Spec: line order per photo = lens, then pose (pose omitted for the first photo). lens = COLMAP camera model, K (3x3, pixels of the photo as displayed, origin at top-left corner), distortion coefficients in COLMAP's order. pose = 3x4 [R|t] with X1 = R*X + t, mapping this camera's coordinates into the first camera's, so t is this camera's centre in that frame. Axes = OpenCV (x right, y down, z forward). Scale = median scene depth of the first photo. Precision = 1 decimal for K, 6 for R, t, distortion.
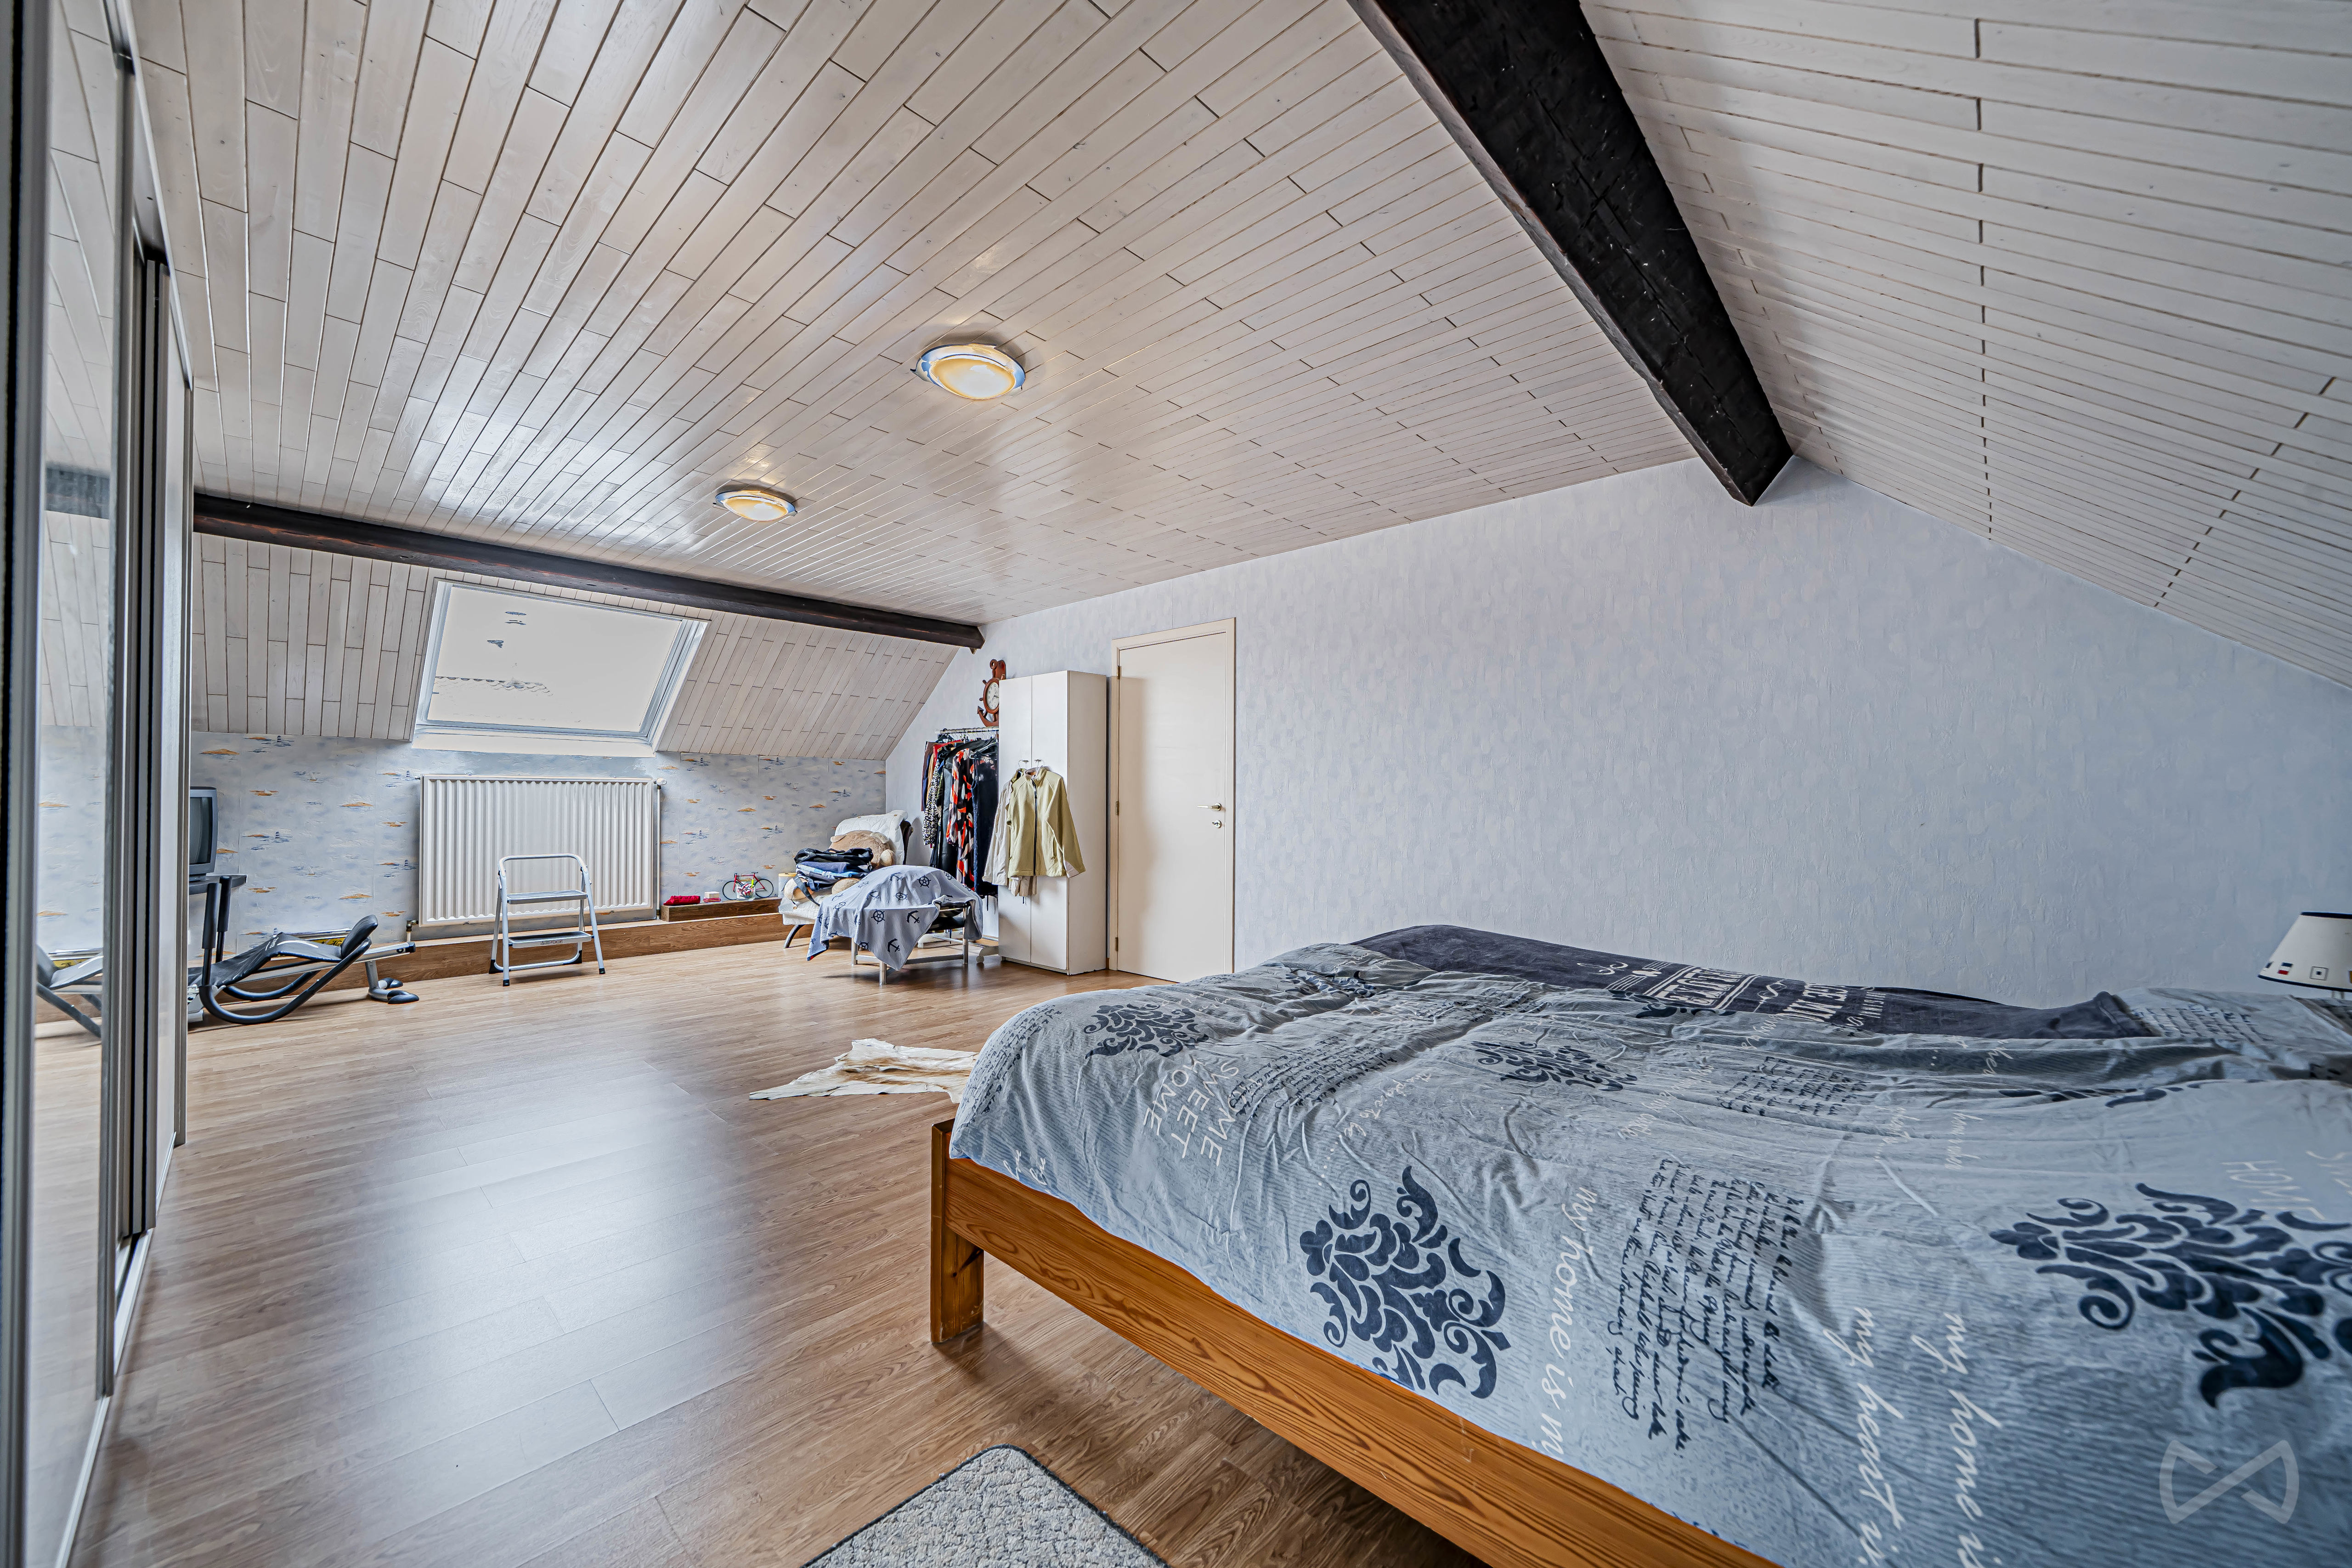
lens RADIAL K [[867.1, 0, 1187.2], [0, 867.1, 793.6], [0, 0, 1]] dist [0.000247, 0.000006]
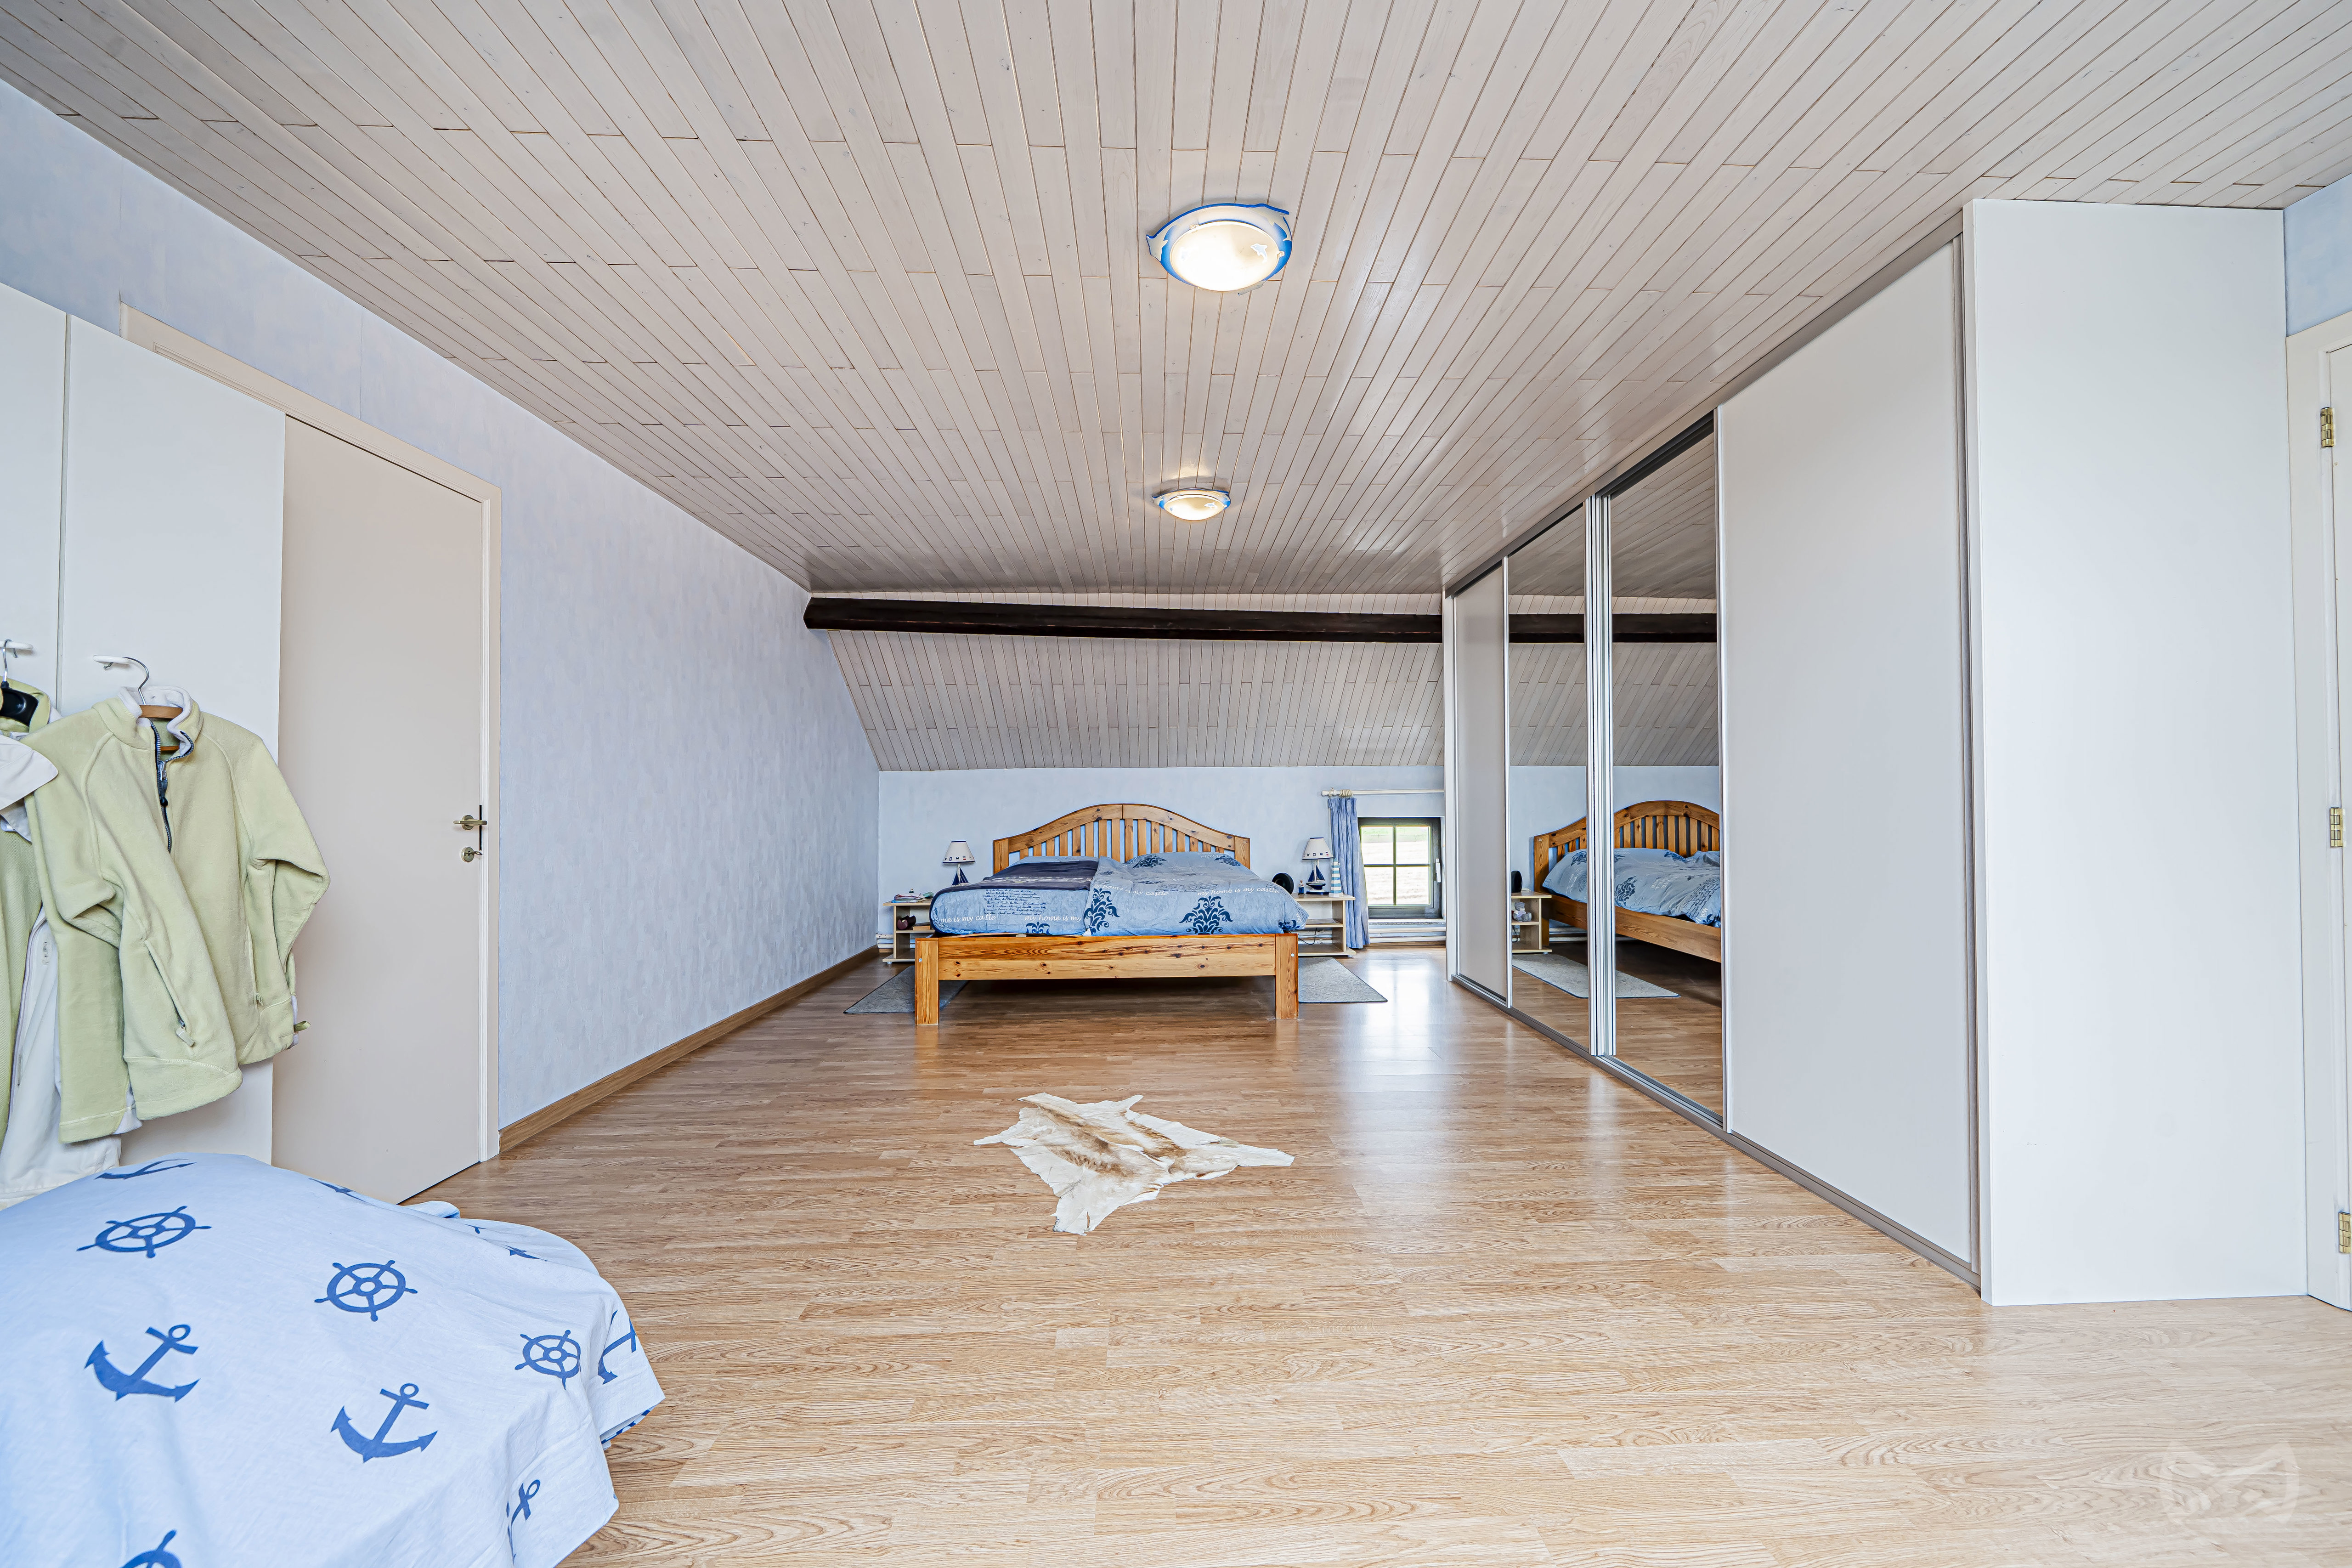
lens RADIAL K [[867.1, 0, 1187.2], [0, 867.1, 793.6], [0, 0, 1]] dist [0.000247, 0.000006]
pose [[-0.708294, 0.008226, 0.705870, -0.872914], [-0.006496, 0.999814, -0.018170, 0.006757], [-0.705888, -0.017455, -0.708109, 1.419310]]
